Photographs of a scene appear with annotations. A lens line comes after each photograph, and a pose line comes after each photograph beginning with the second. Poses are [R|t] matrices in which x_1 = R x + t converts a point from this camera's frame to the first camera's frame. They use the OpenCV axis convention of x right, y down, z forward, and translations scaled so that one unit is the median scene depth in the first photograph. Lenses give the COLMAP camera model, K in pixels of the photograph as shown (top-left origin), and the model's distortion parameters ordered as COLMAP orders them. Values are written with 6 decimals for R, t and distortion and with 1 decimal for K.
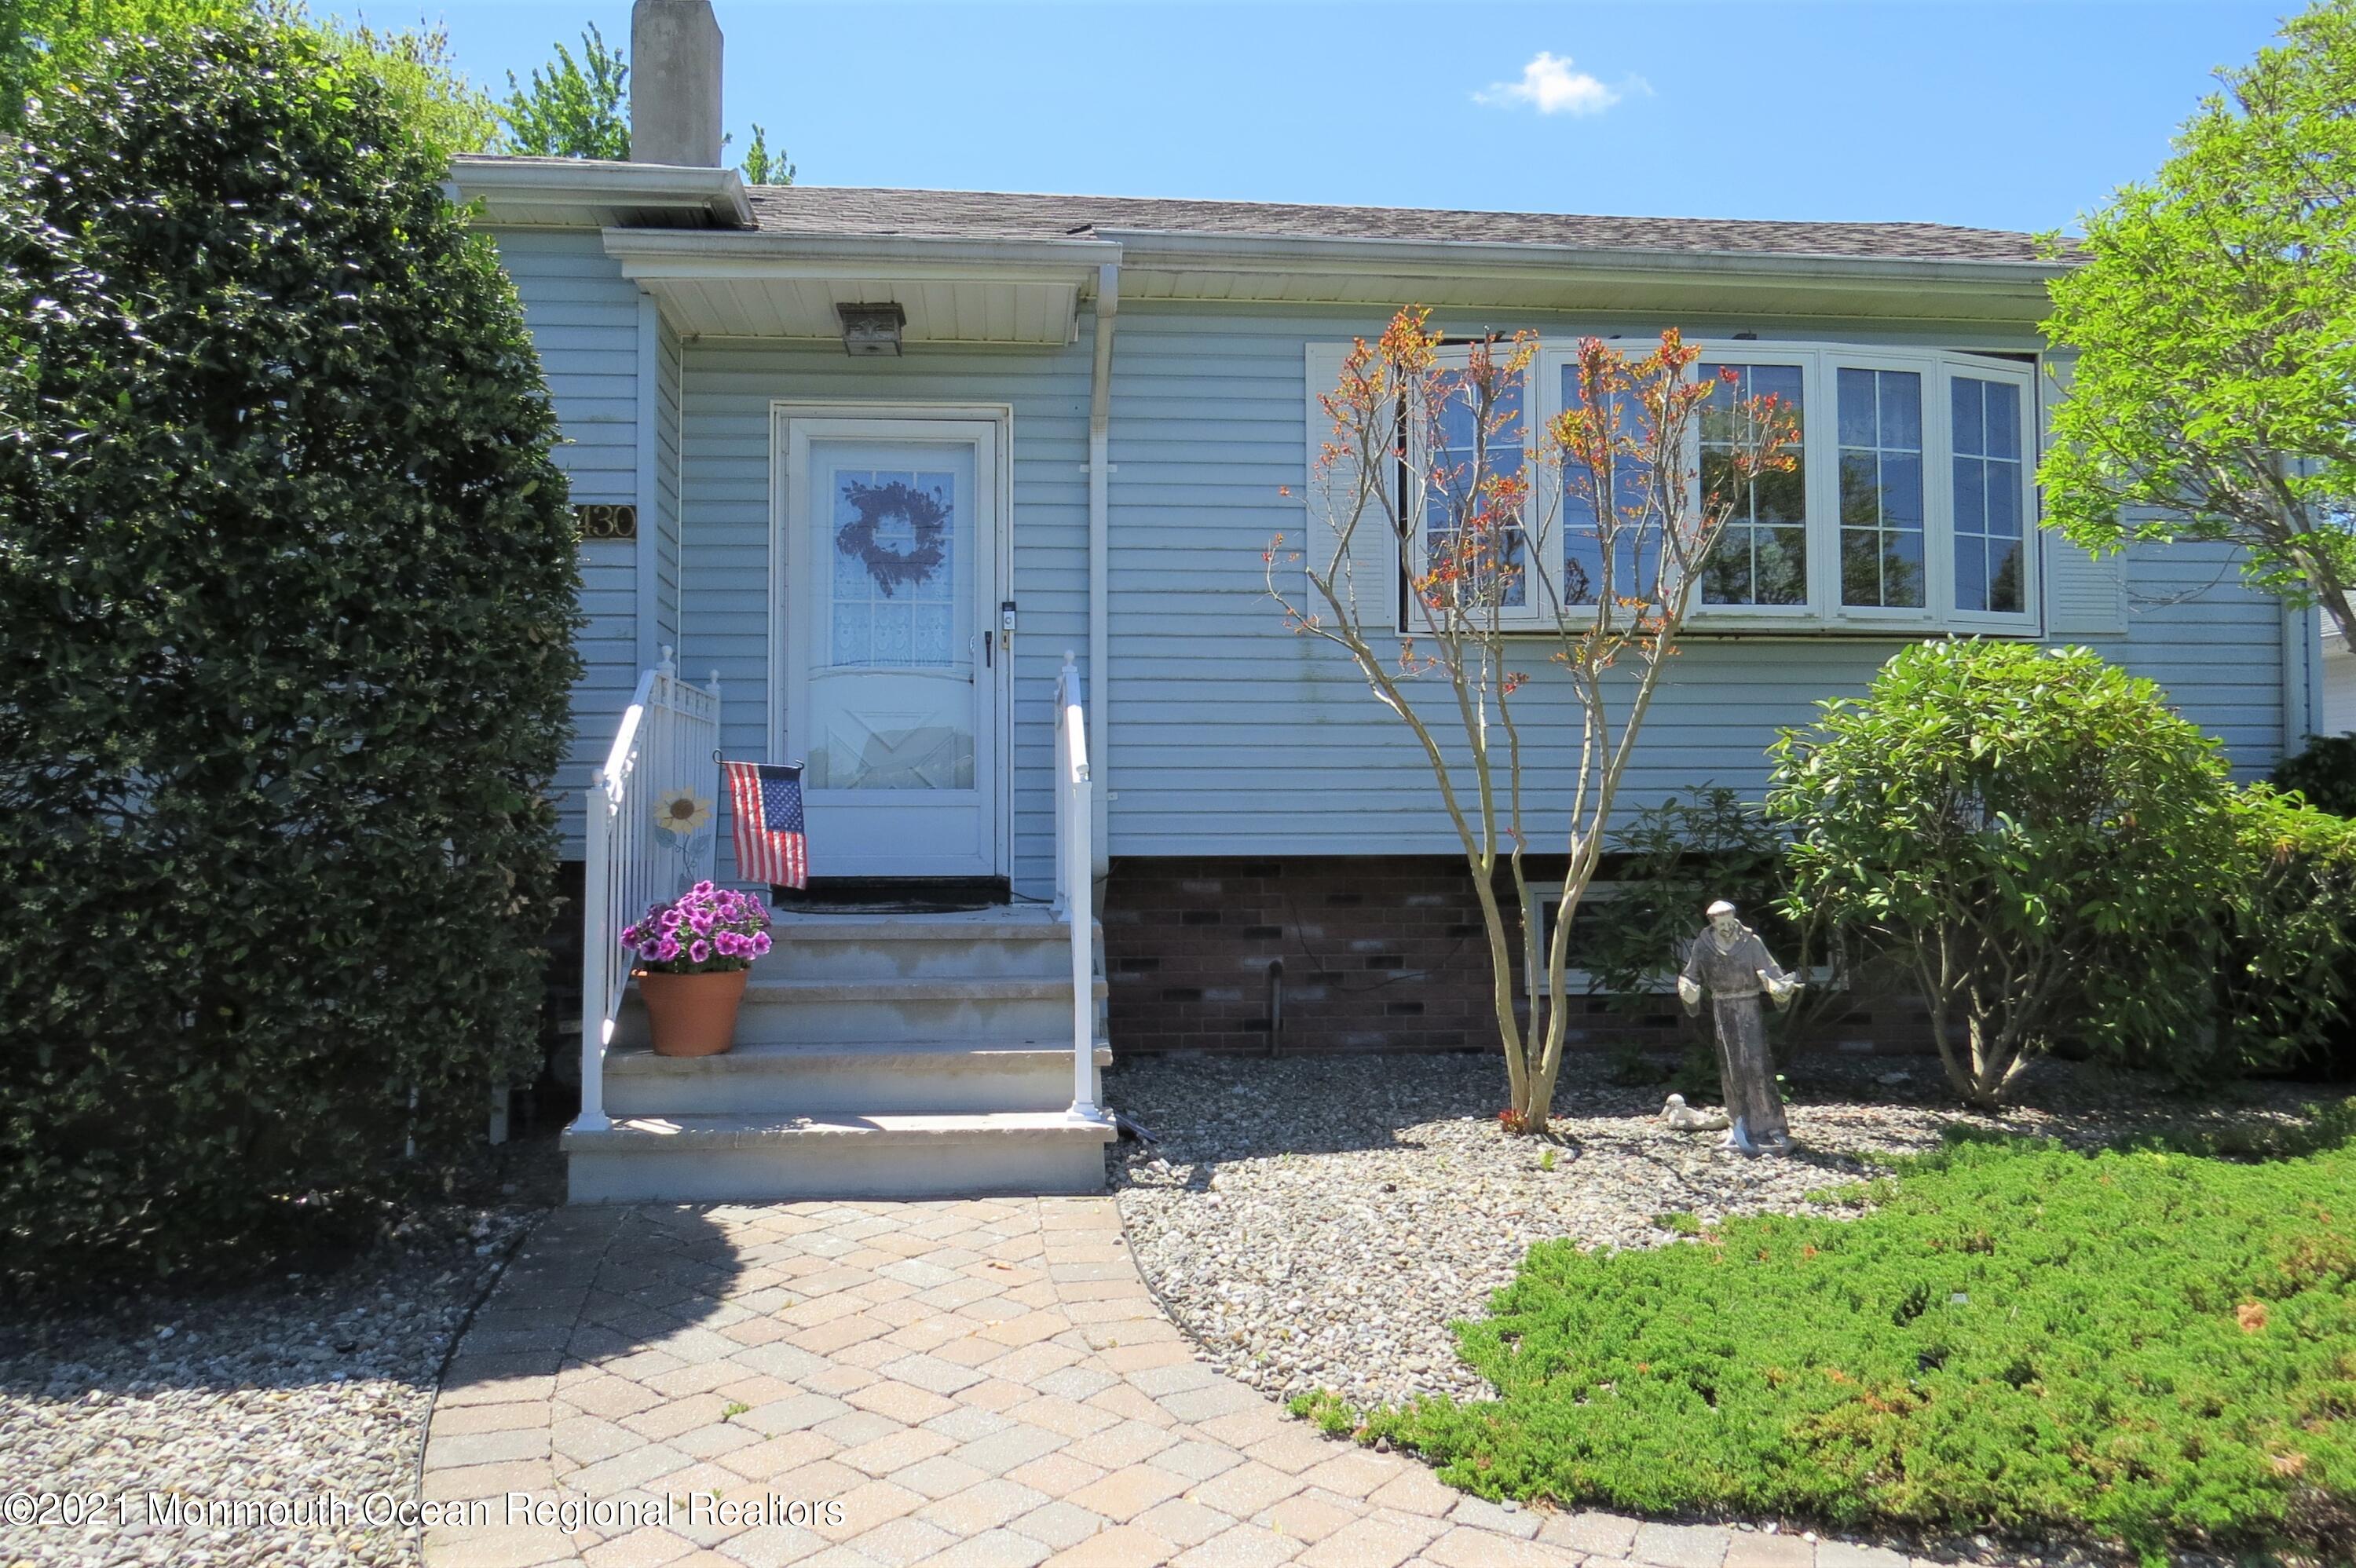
lens RADIAL K [[1681.2, 0, 1183.0], [0, 1681.2, 793.9], [0, 0, 1]] dist [-0.024371, 0.000419]
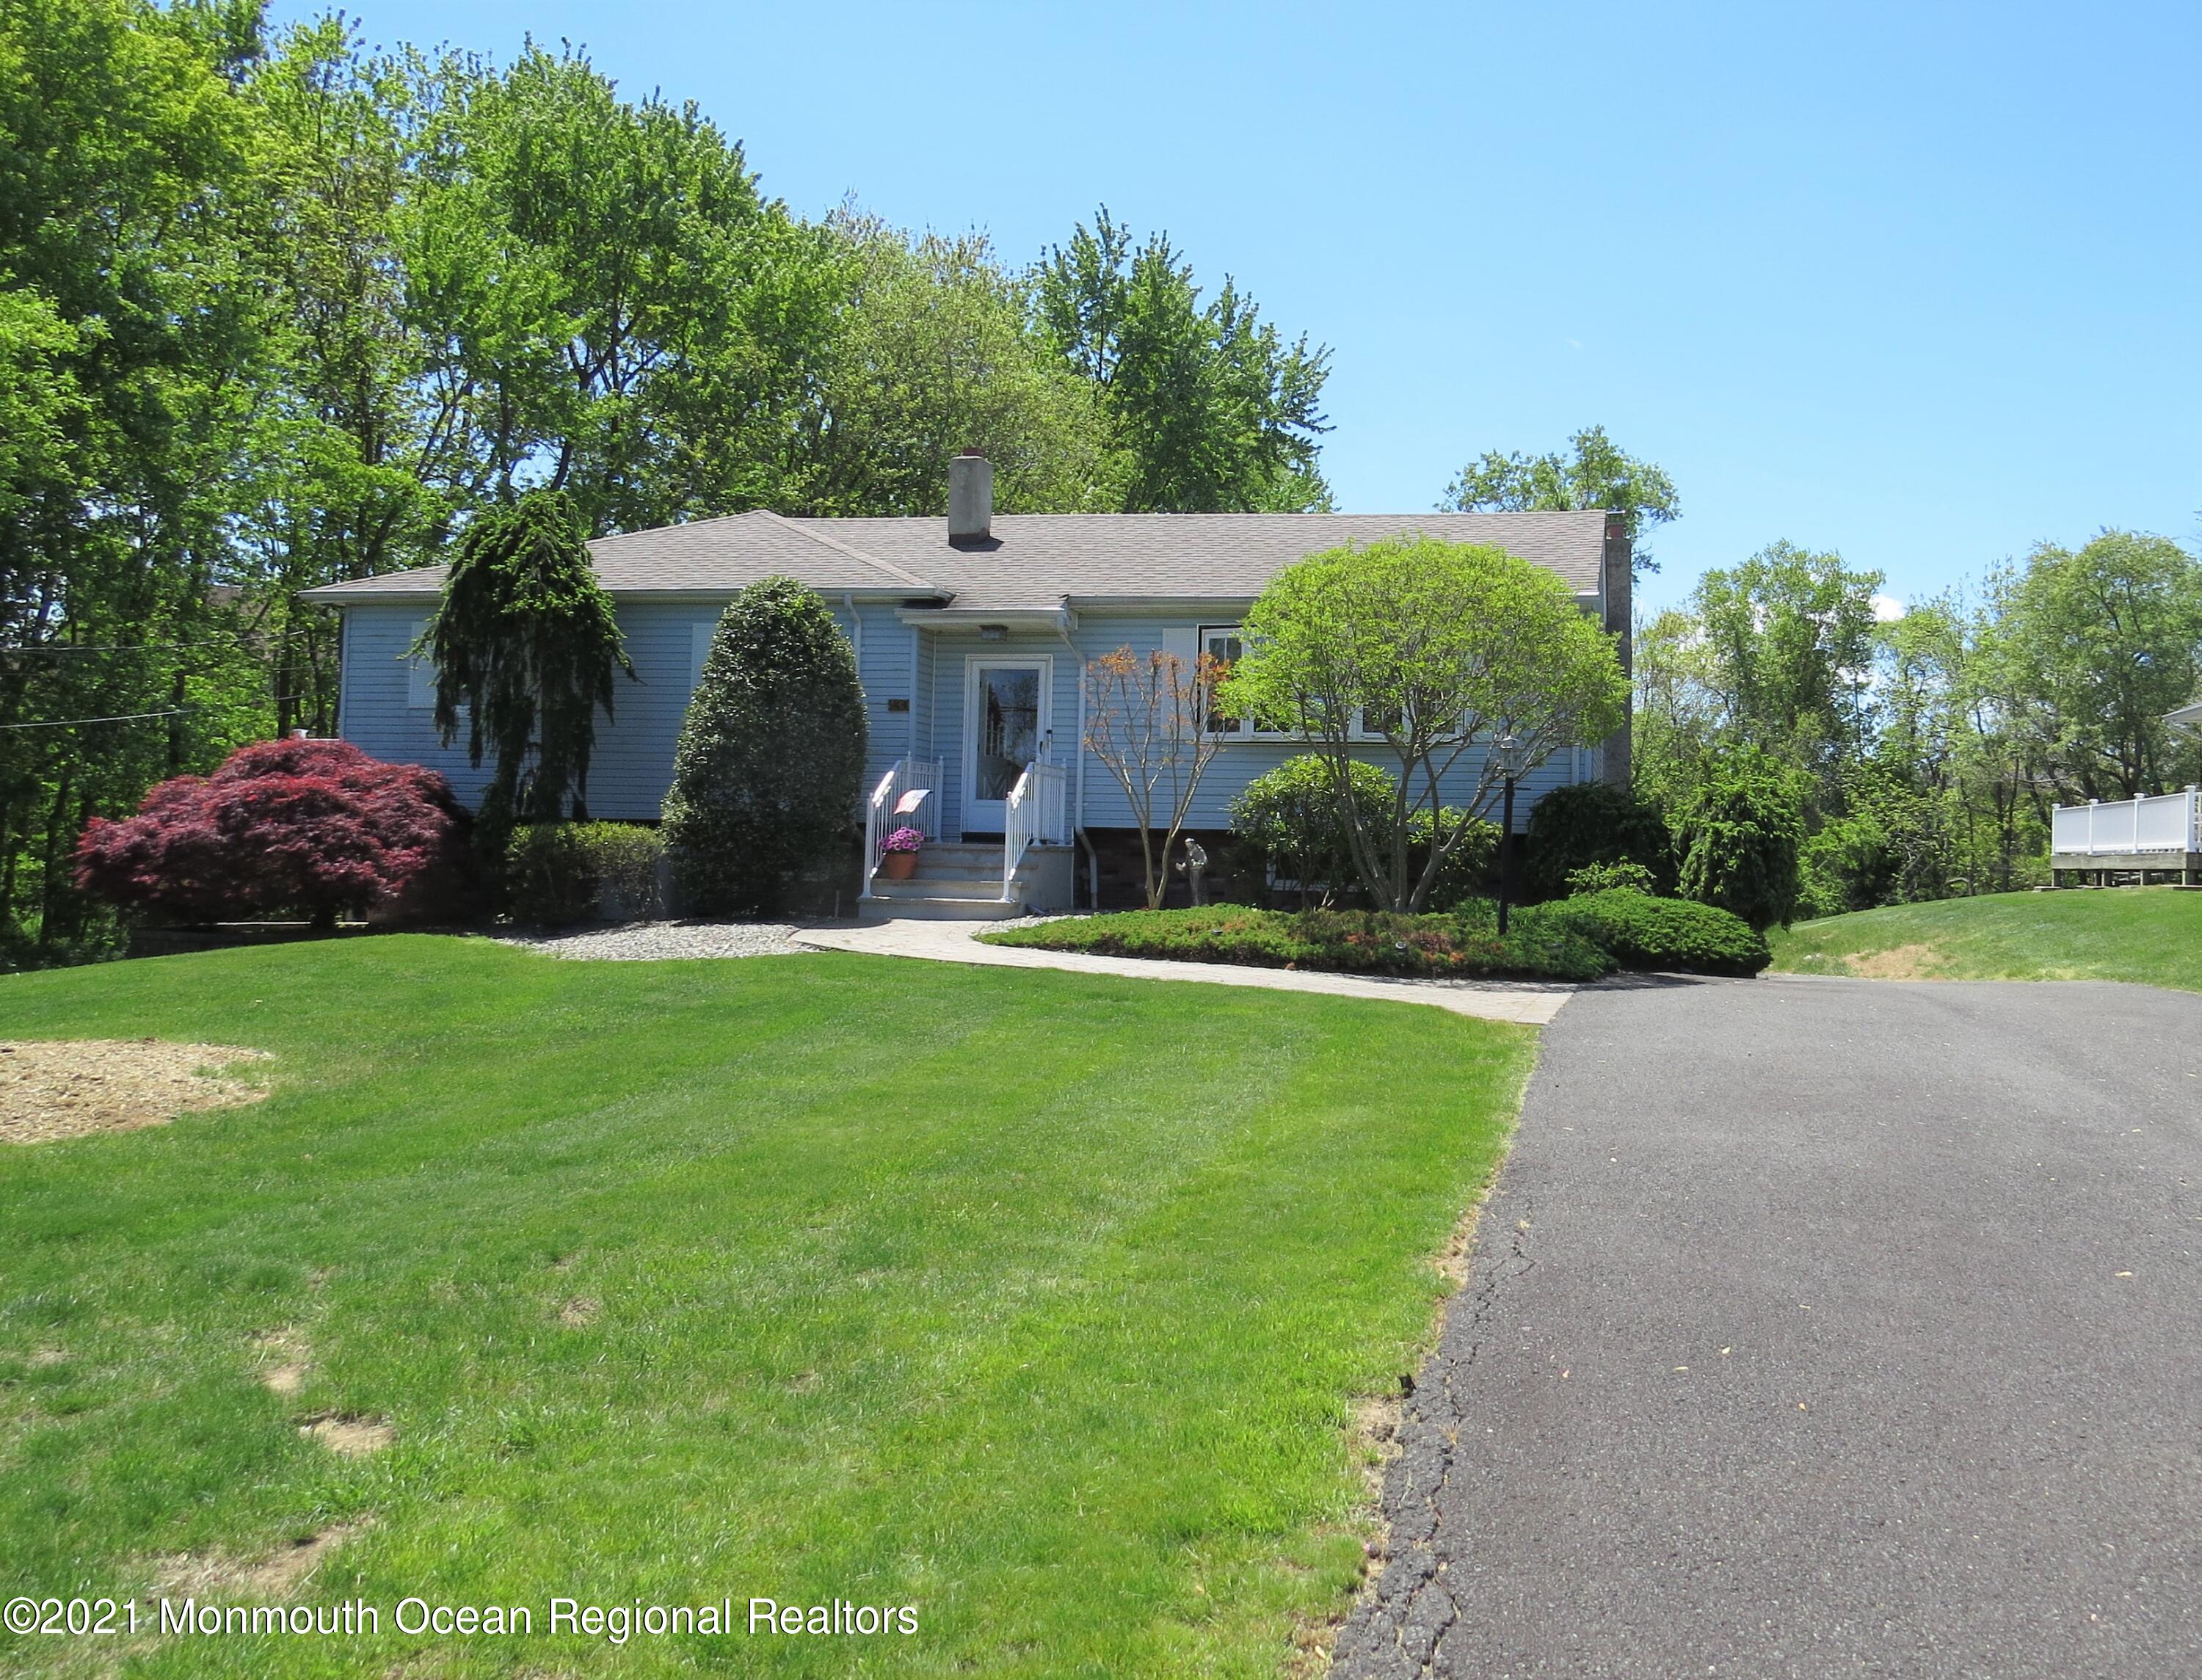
lens RADIAL K [[1615.5, 0, 1236.3], [0, 1615.5, 843.4], [0, 0, 1]] dist [-0.006311, -0.019403]
pose [[0.957658, 0.034310, -0.285857, 1.167164], [-0.027442, 0.999231, 0.028001, -0.021346], [0.286598, -0.018971, 0.957863, -1.727867]]
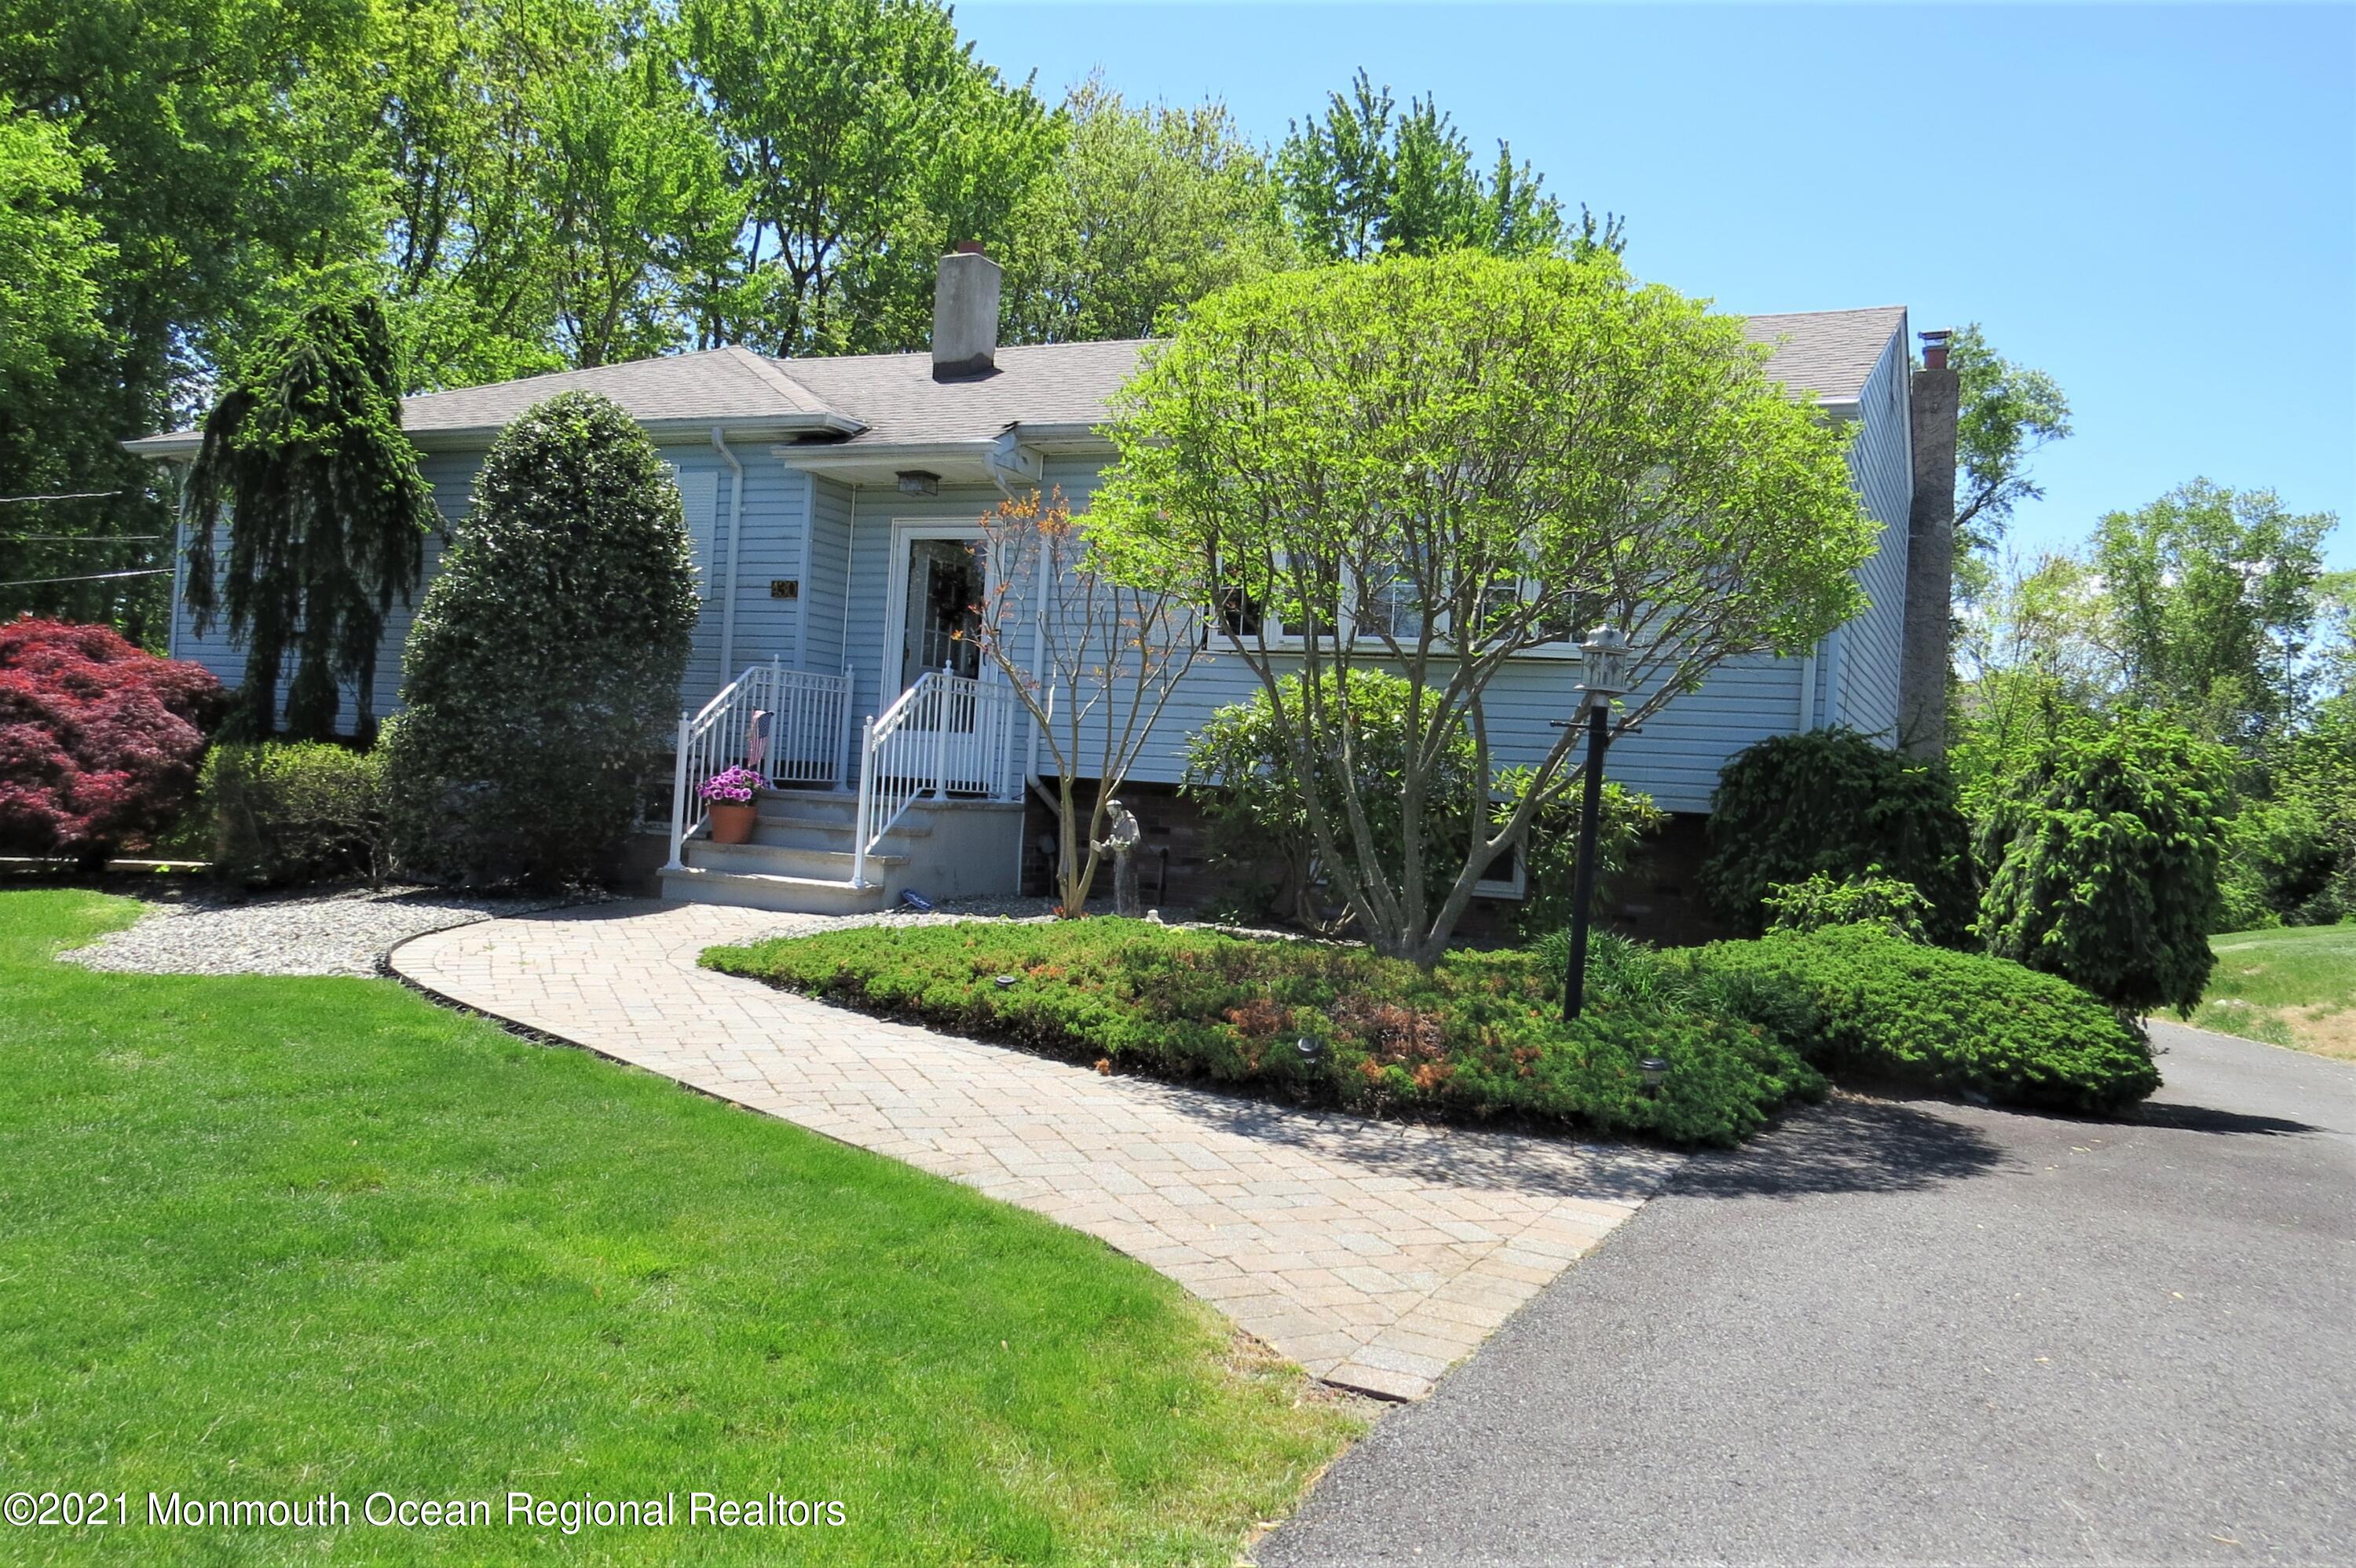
lens RADIAL K [[1681.2, 0, 1161.0], [0, 1681.2, 804.0], [0, 0, 1]] dist [-0.024371, 0.000419]
pose [[0.867180, 0.074105, -0.492450, 1.201928], [-0.060328, 0.997216, 0.043829, -0.025813], [0.494327, -0.008299, 0.869236, -0.590422]]
